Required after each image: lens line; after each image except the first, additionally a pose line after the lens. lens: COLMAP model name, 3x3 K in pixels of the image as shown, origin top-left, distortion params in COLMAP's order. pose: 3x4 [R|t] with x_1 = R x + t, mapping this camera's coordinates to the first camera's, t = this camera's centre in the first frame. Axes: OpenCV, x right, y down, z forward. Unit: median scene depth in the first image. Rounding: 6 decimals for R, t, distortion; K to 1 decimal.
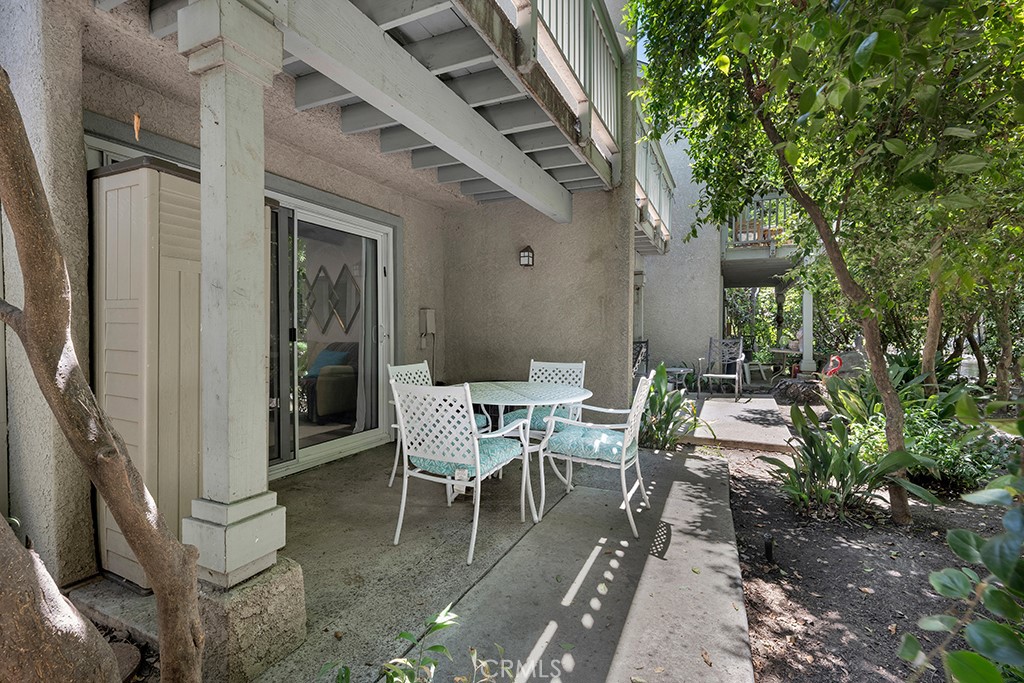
lens RADIAL K [[462.1, 0, 510.1], [0, 462.1, 344.0], [0, 0, 1]] dist [0.006192, -0.001951]
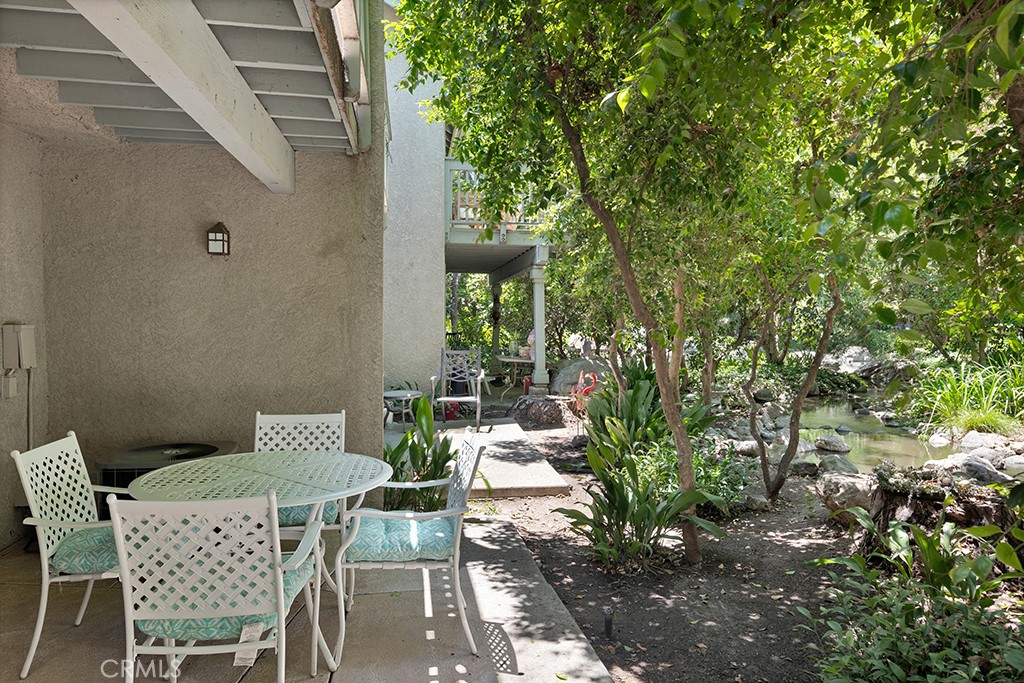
lens RADIAL K [[688.9, 0, 514.1], [0, 688.9, 334.6], [0, 0, 1]] dist [-0.006909, -0.001656]
pose [[0.827105, -0.014353, 0.561865, -0.219383], [0.016982, 0.999856, 0.000544, -0.077540], [-0.561792, 0.009092, 0.827229, 0.017060]]
